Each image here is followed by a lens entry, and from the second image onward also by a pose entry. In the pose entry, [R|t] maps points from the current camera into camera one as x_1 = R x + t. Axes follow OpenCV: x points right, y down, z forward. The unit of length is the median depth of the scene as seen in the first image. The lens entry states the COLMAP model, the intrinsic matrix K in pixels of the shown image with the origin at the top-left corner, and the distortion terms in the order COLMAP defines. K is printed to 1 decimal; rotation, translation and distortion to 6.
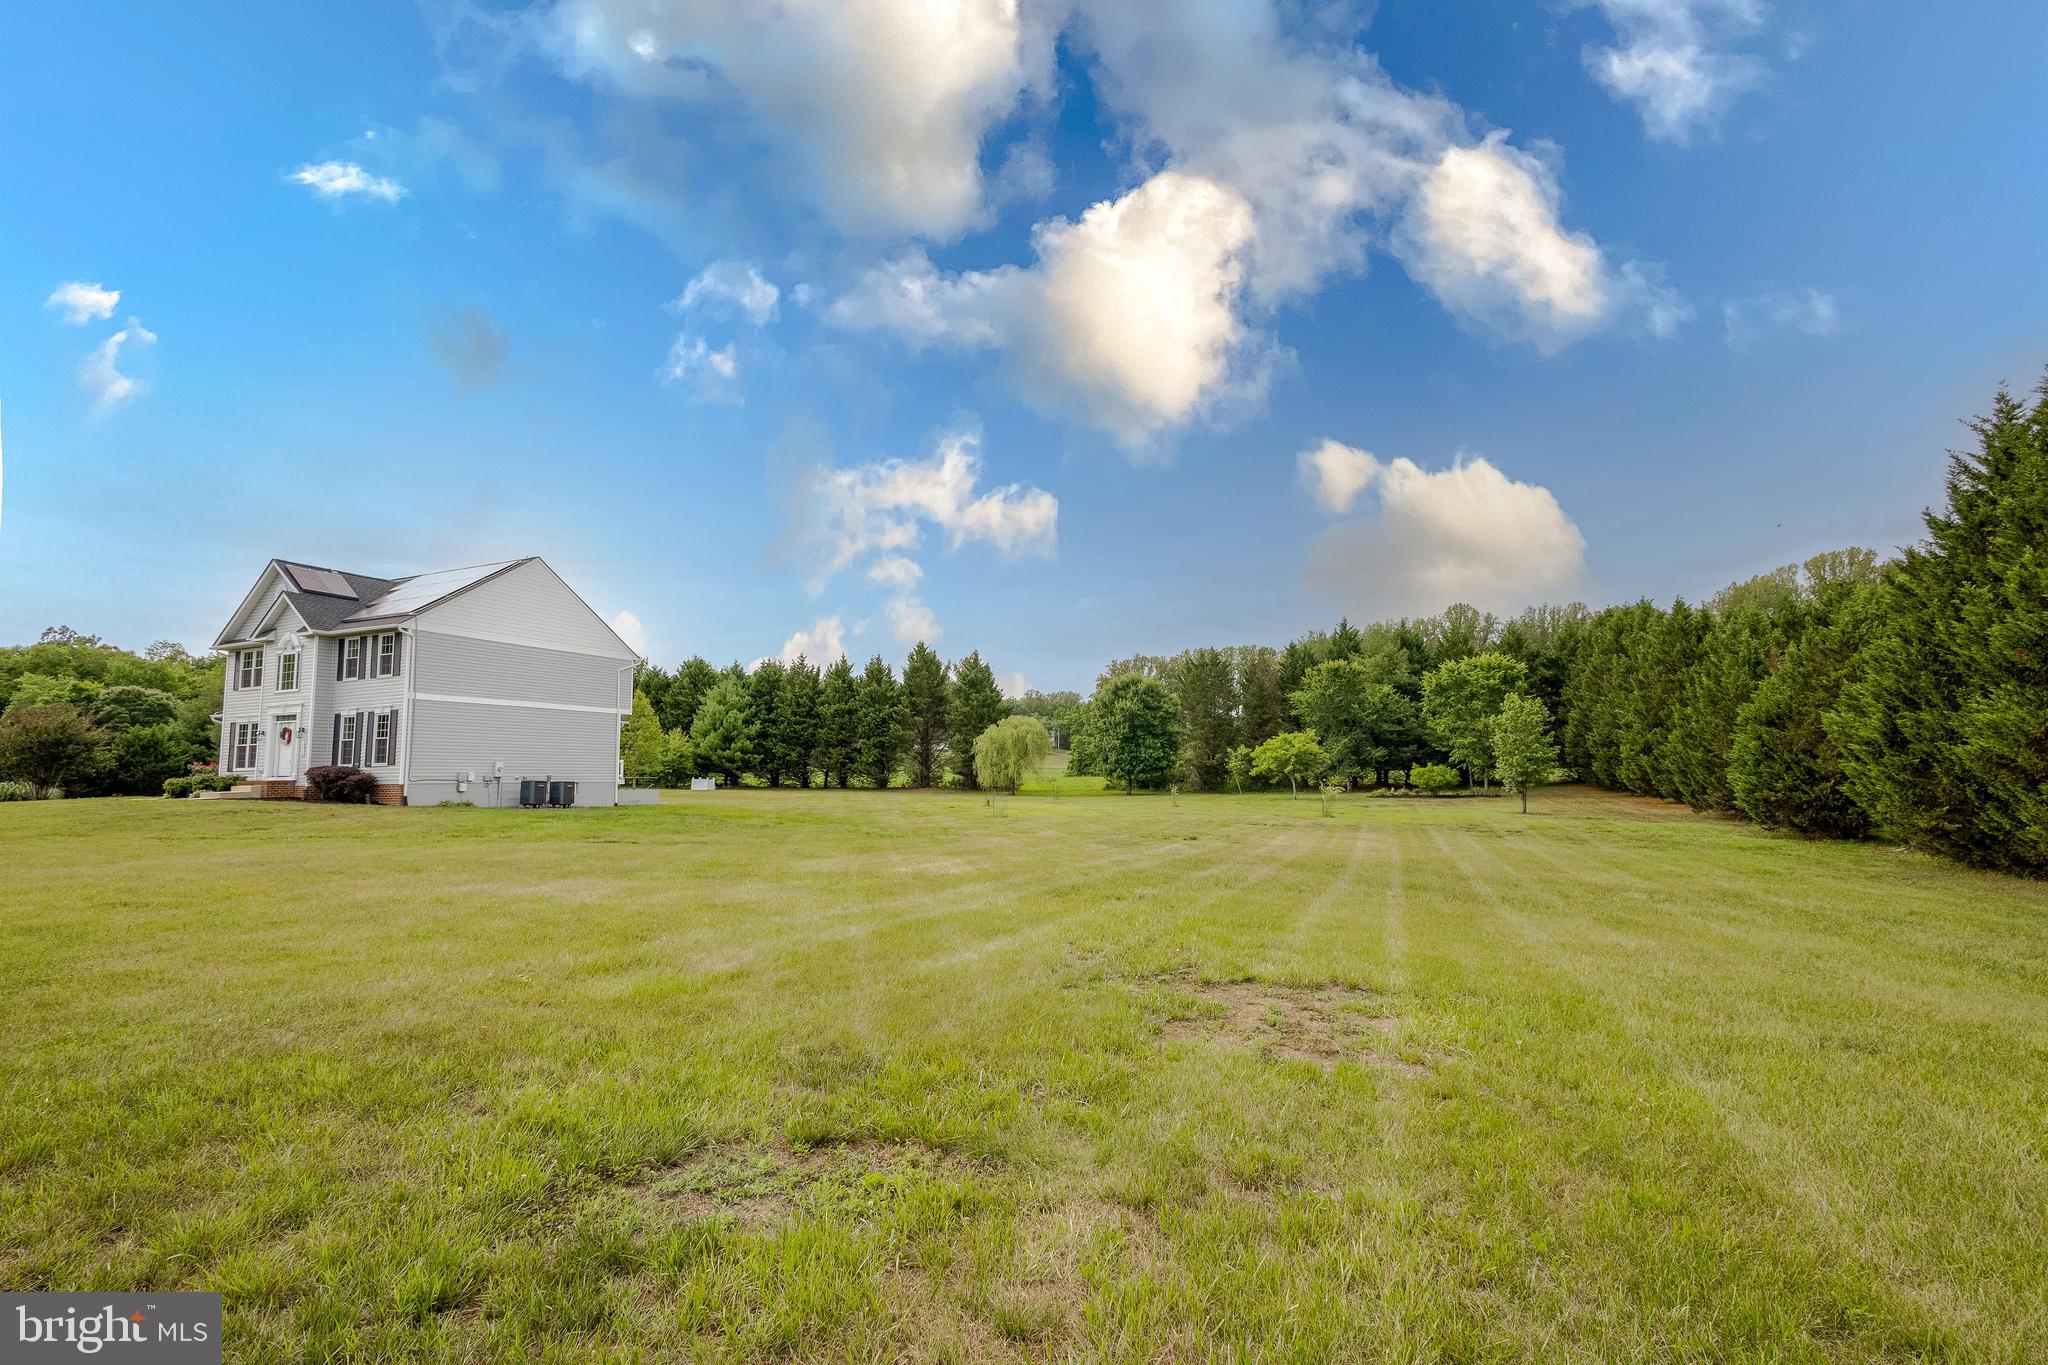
lens RADIAL K [[935.5, 0, 1030.4], [0, 935.5, 683.7], [0, 0, 1]] dist [0.014635, -0.004007]
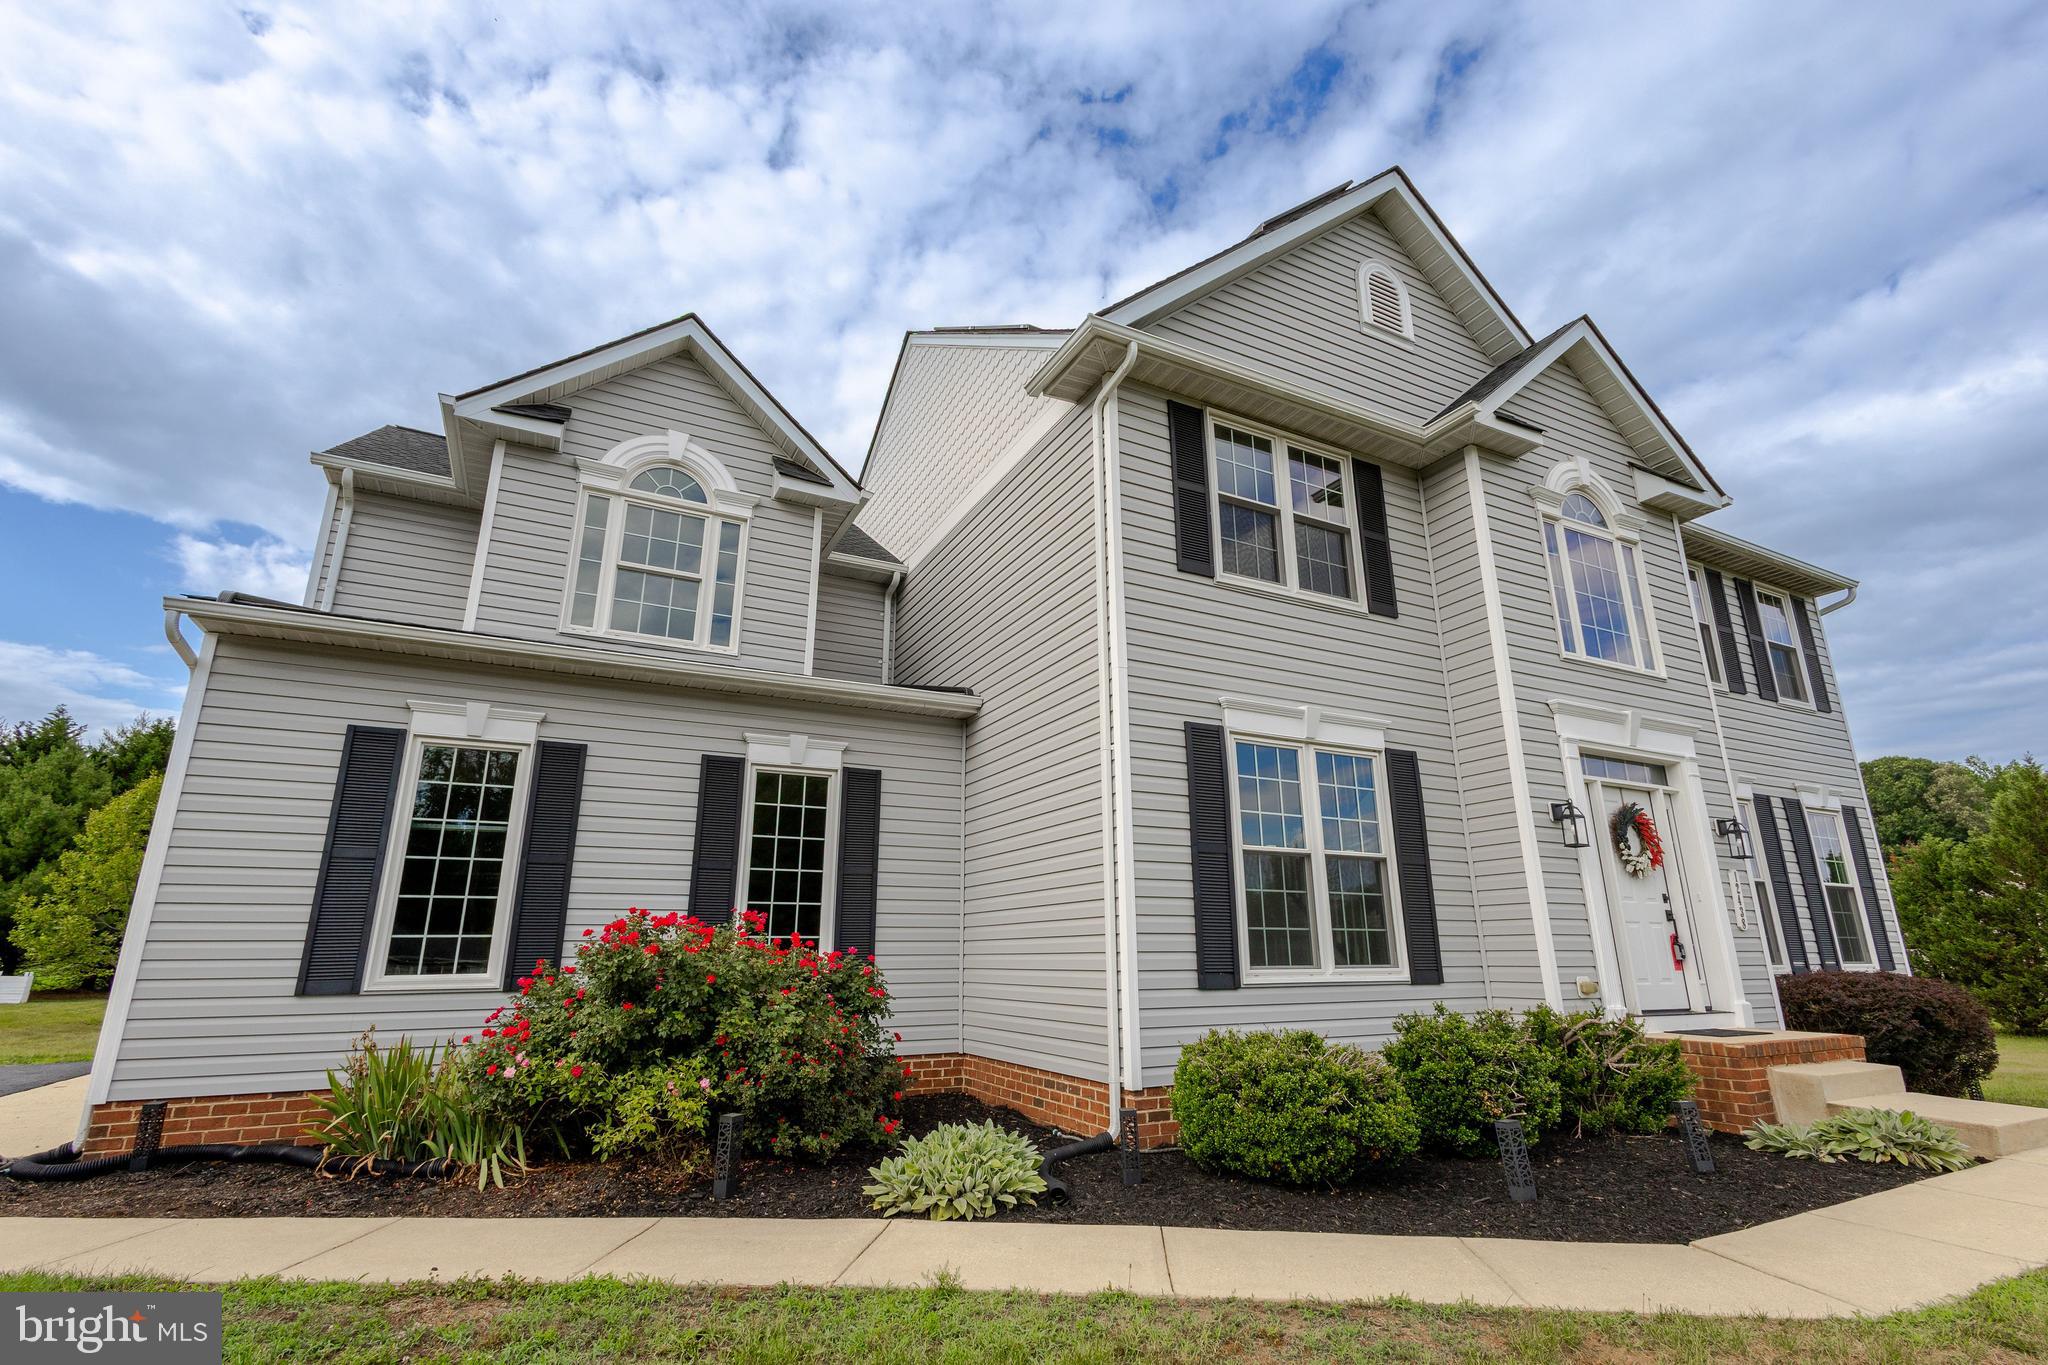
lens RADIAL K [[935.5, 0, 1036.1], [0, 935.5, 680.3], [0, 0, 1]] dist [0.014635, -0.004007]
pose [[0.624614, 0.229763, 0.746369, -0.461477], [-0.084863, 0.970049, -0.227602, 0.035984], [-0.776309, 0.078824, 0.625405, 0.410315]]
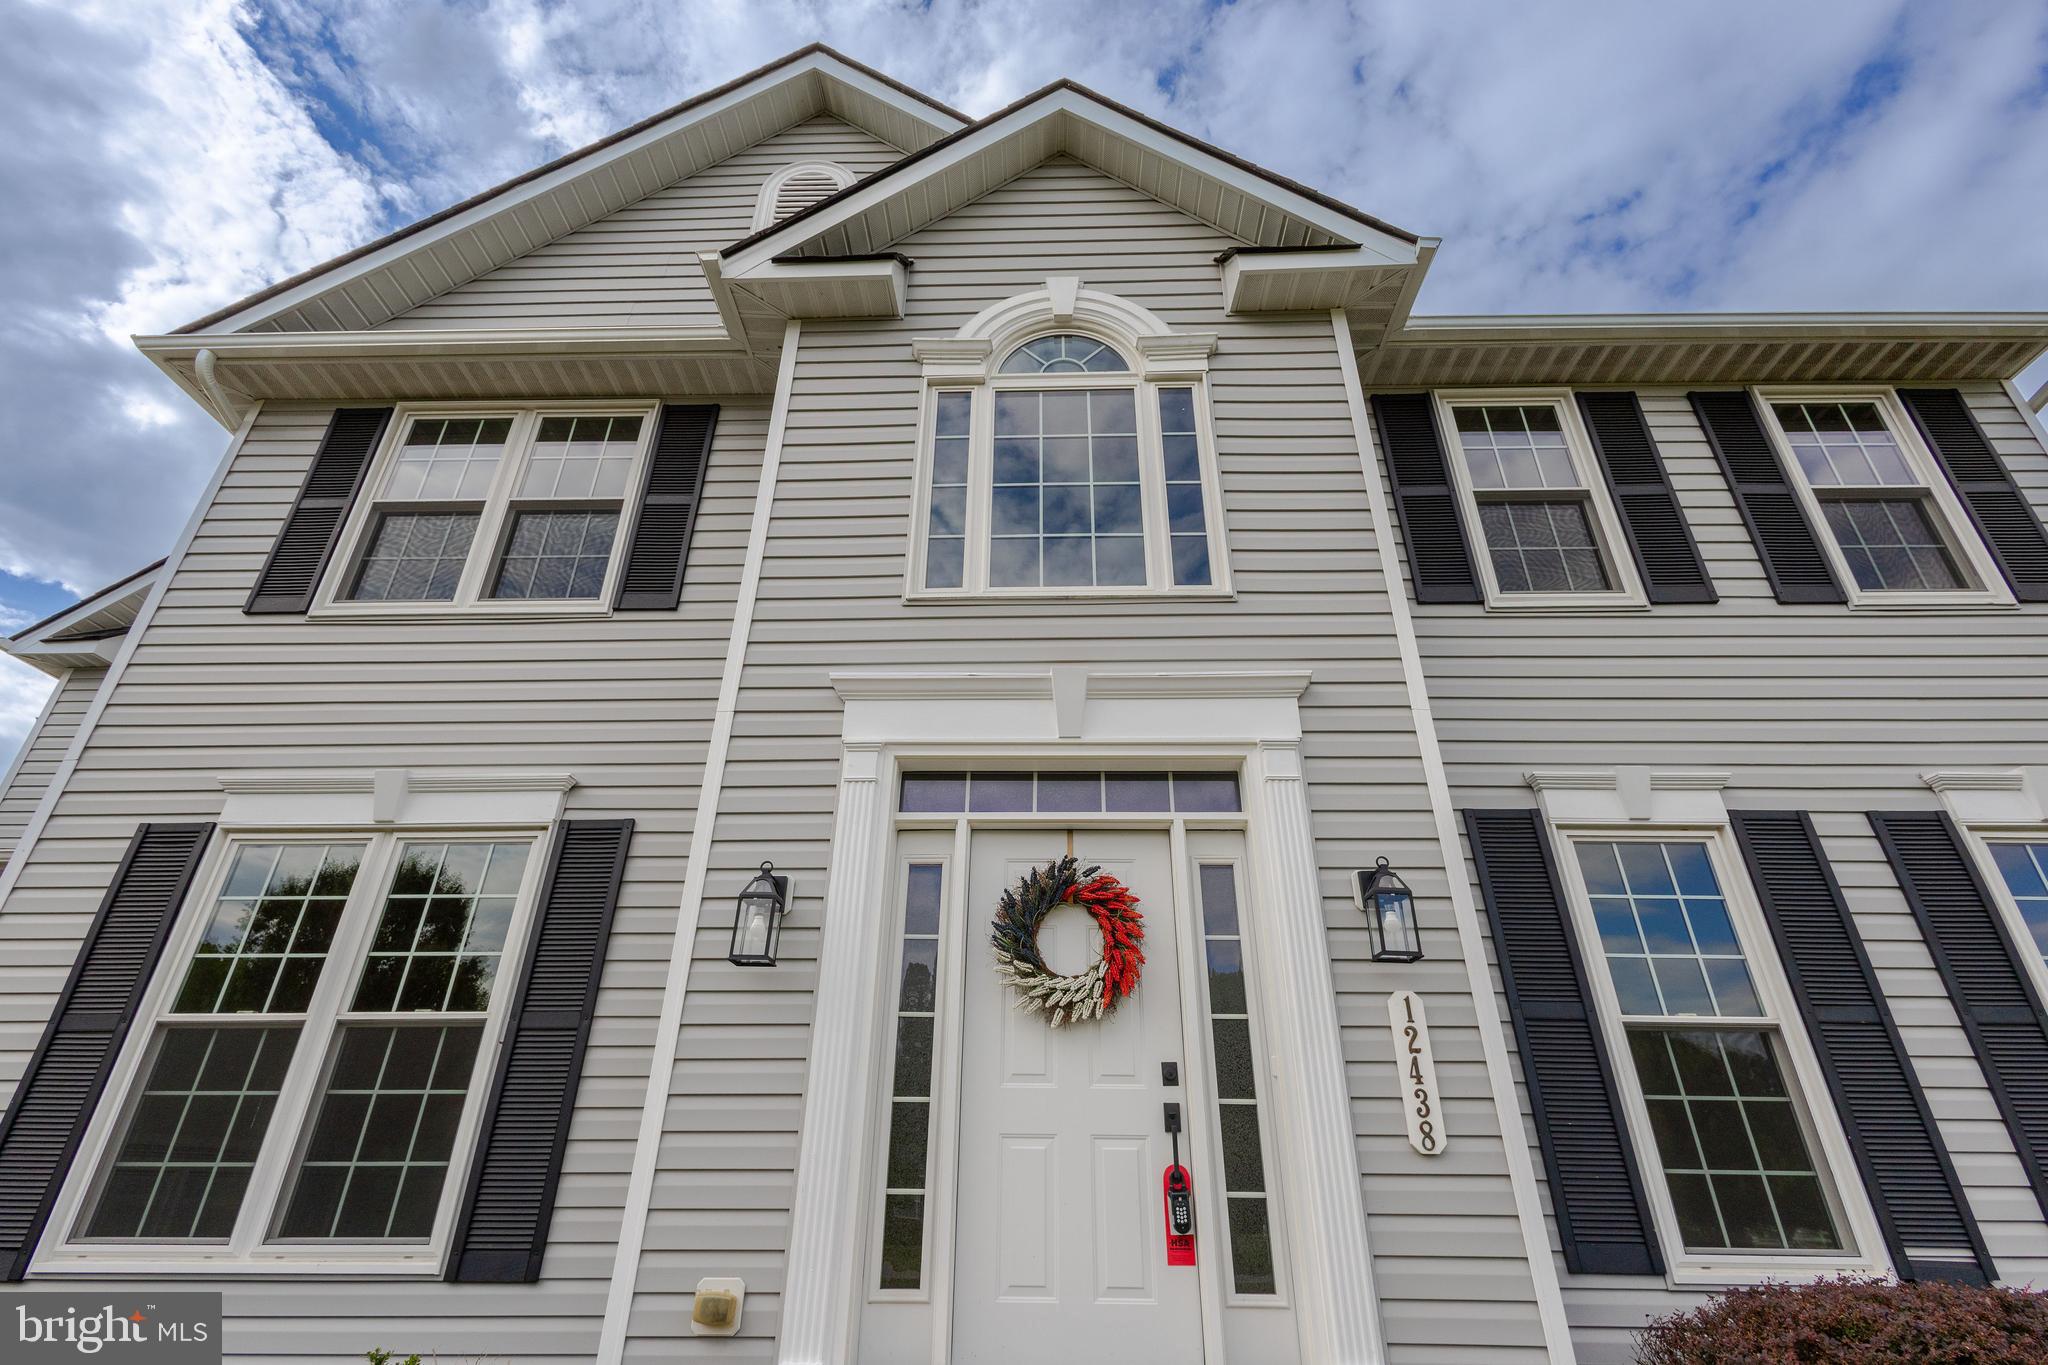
lens RADIAL K [[935.5, 0, 1024.9], [0, 935.5, 688.4], [0, 0, 1]] dist [0.014635, -0.004007]
pose [[0.924048, 0.196290, 0.328033, -0.356610], [-0.056646, 0.918938, -0.390312, 0.030552], [-0.378057, 0.342085, 0.860262, 0.381344]]
